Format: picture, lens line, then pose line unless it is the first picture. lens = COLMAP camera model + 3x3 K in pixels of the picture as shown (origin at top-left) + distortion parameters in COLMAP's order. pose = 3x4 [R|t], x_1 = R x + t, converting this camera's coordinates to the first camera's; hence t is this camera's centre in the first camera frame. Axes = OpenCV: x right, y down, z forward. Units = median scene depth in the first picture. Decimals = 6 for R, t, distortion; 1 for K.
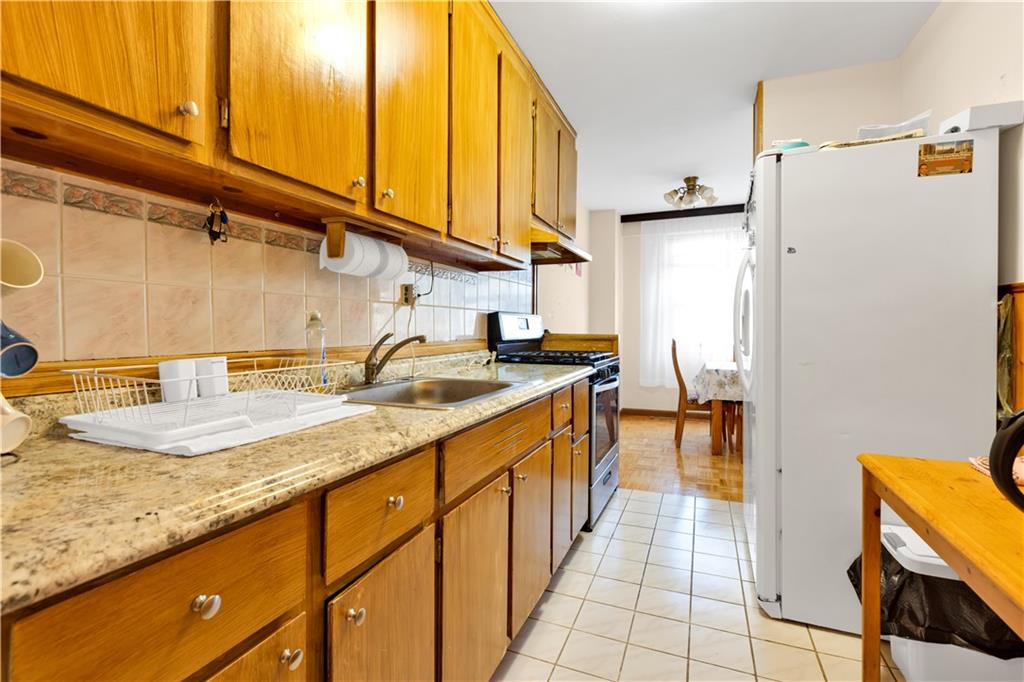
lens RADIAL K [[456.8, 0, 511.3], [0, 456.8, 353.3], [0, 0, 1]] dist [-0.000950, -0.000357]
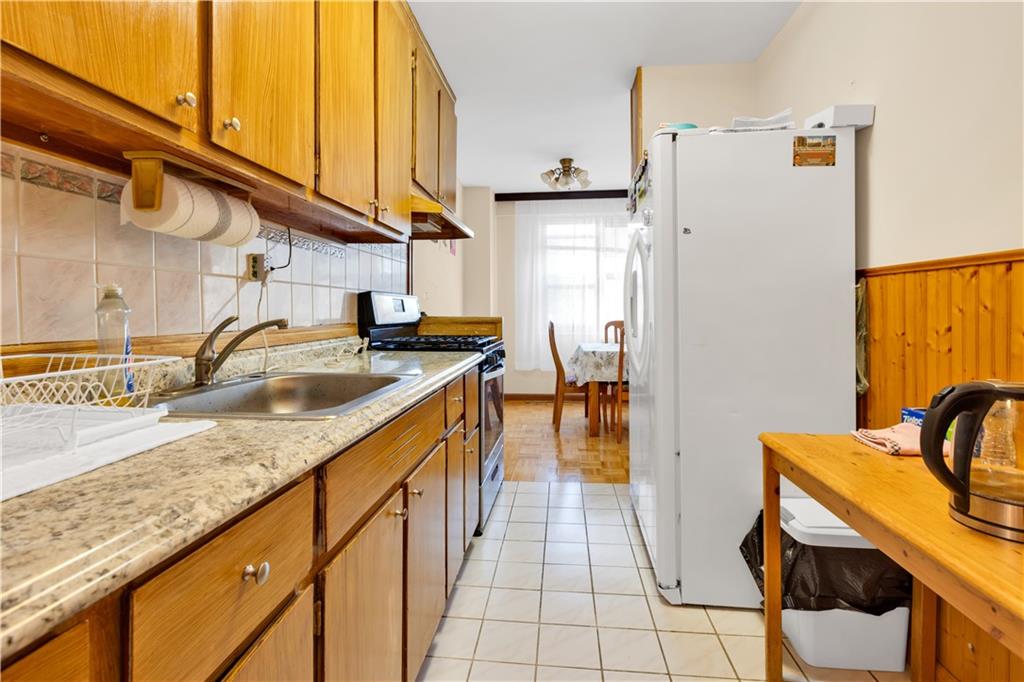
lens RADIAL K [[476.6, 0, 513.0], [0, 476.6, 327.7], [0, 0, 1]] dist [0.000641, -0.000688]
pose [[0.959009, -0.012072, 0.283117, -0.046154], [0.017737, 0.999690, -0.017456, -0.003933], [-0.282819, 0.021762, 0.958927, 0.118358]]
